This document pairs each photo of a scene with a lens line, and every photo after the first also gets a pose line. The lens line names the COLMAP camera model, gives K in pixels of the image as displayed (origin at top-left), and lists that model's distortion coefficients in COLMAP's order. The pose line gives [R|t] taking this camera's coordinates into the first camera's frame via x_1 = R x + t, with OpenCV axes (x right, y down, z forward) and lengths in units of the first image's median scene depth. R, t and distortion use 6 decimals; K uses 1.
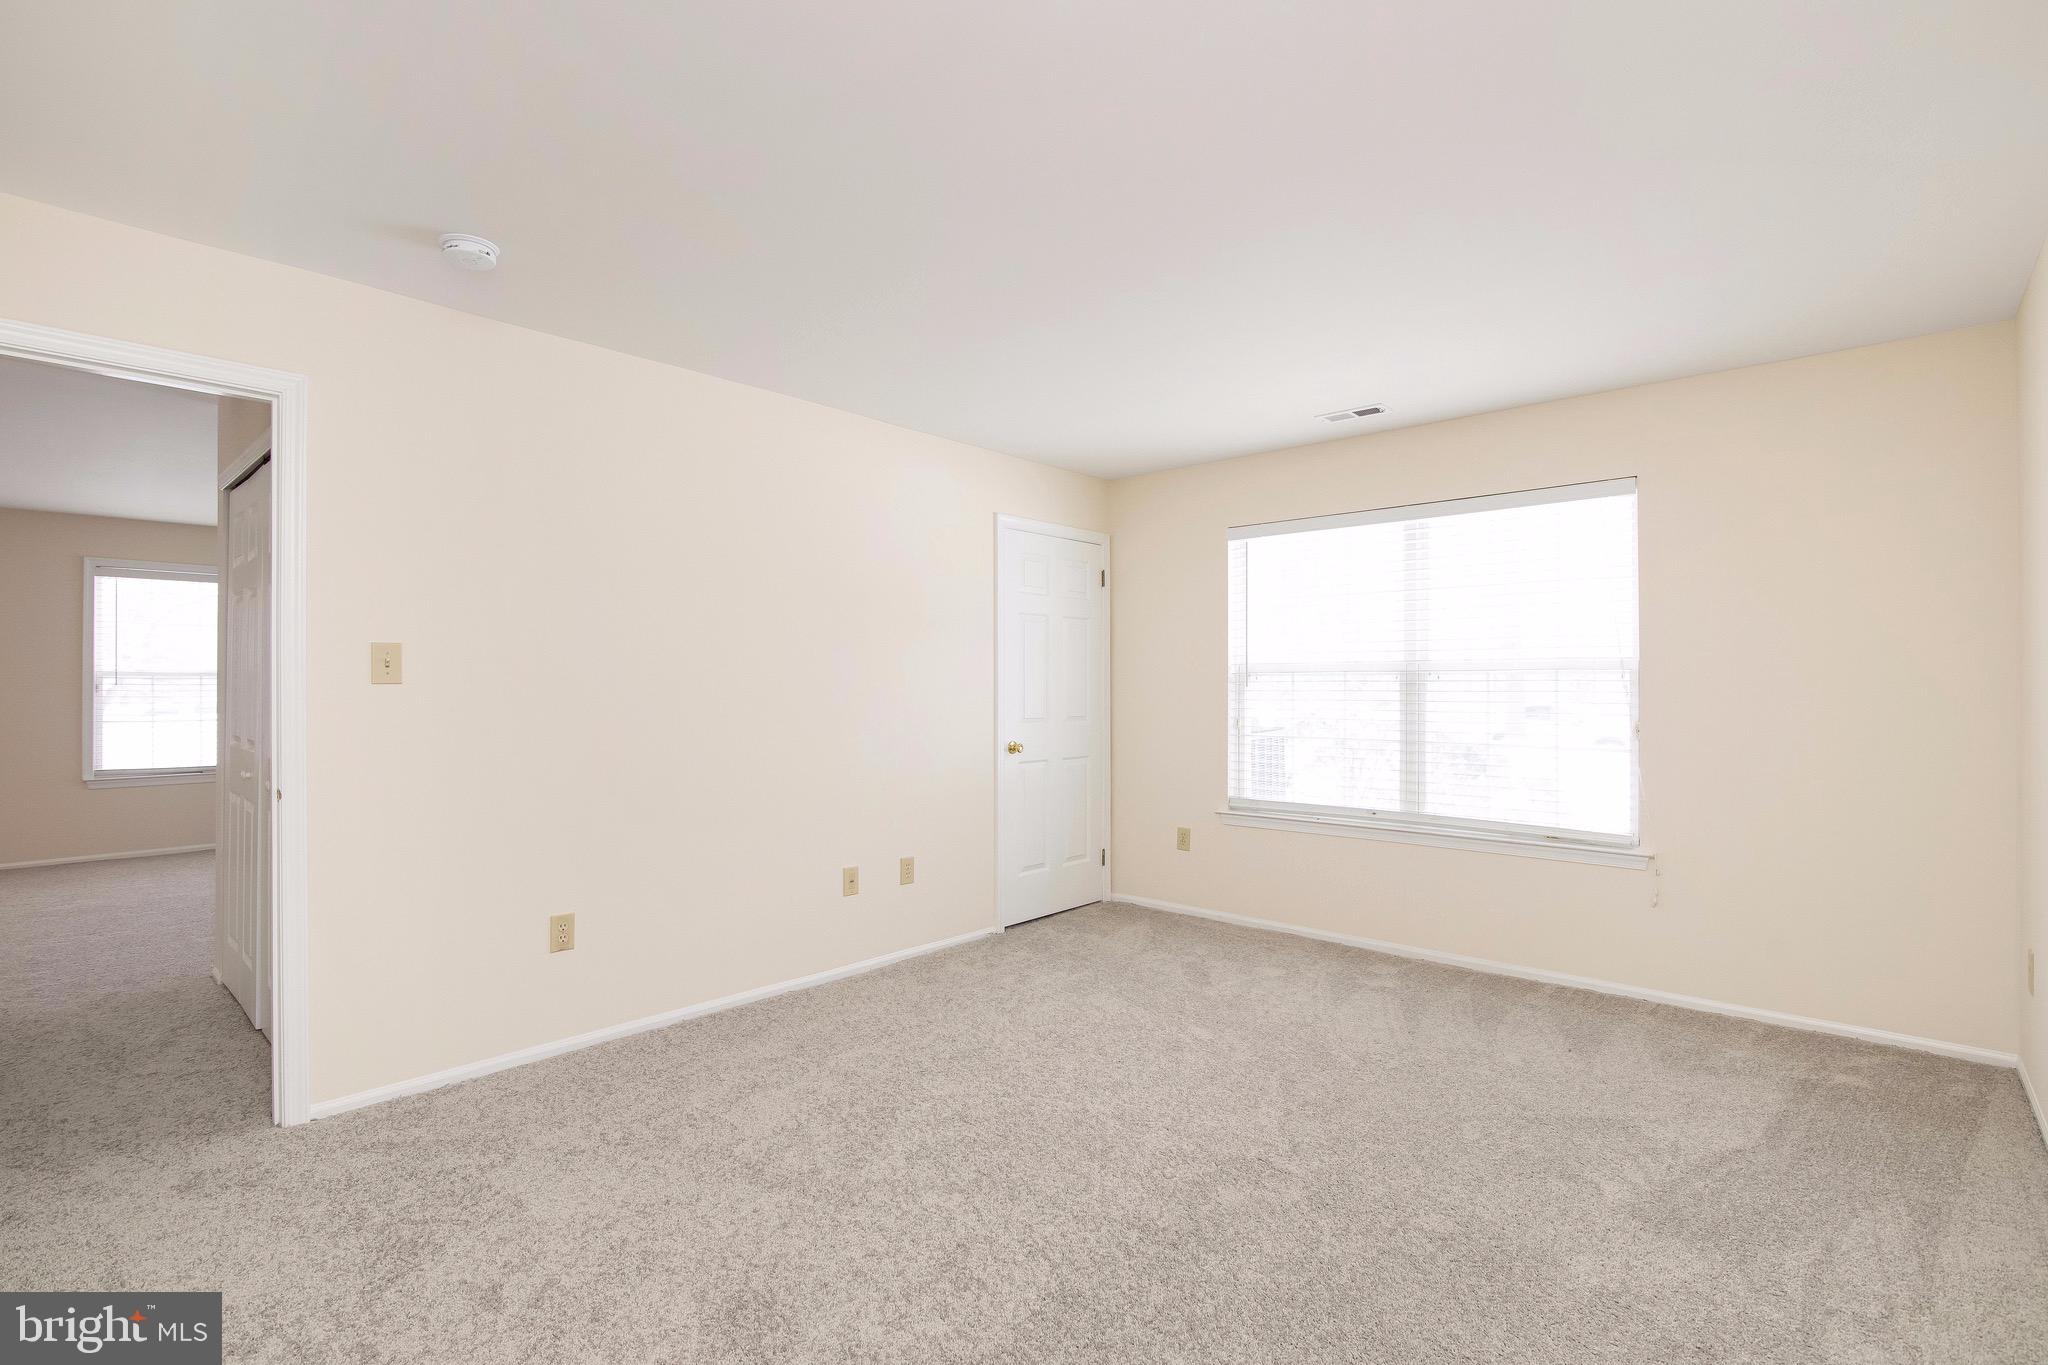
lens RADIAL K [[951.8, 0, 1024.0], [0, 951.8, 682.5], [0, 0, 1]] dist [-0.068346, -0.000032]
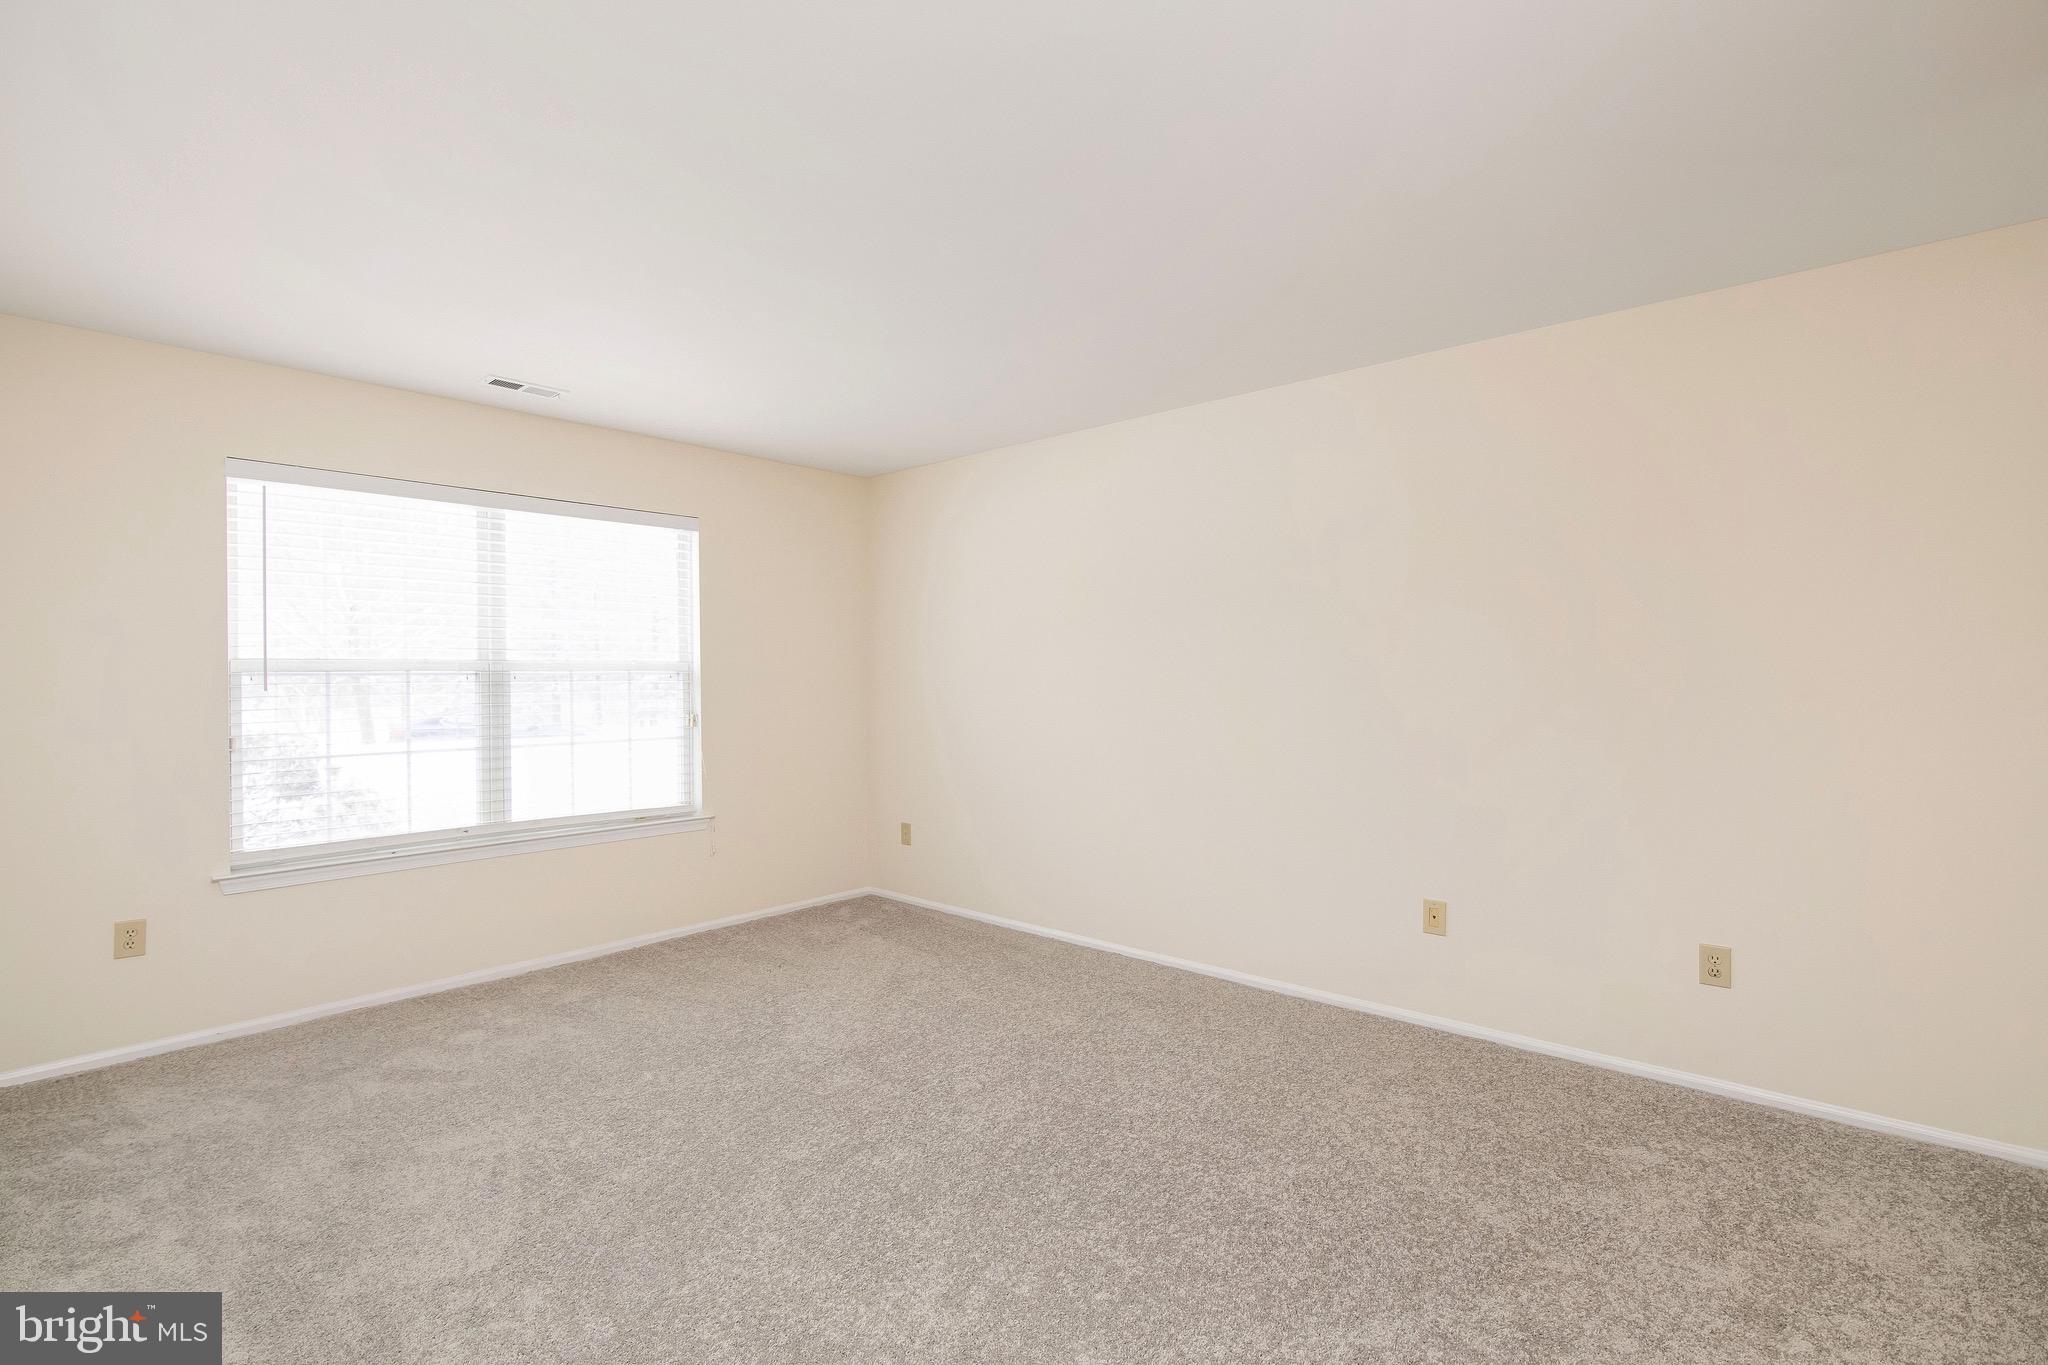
lens RADIAL K [[939.6, 0, 1017.5], [0, 939.6, 681.4], [0, 0, 1]] dist [-0.010672, 0.000057]
pose [[-0.026225, -0.003713, 0.999649, -0.525501], [0.005628, 0.999977, 0.003861, -0.002435], [-0.999640, 0.005728, -0.026204, 0.507008]]
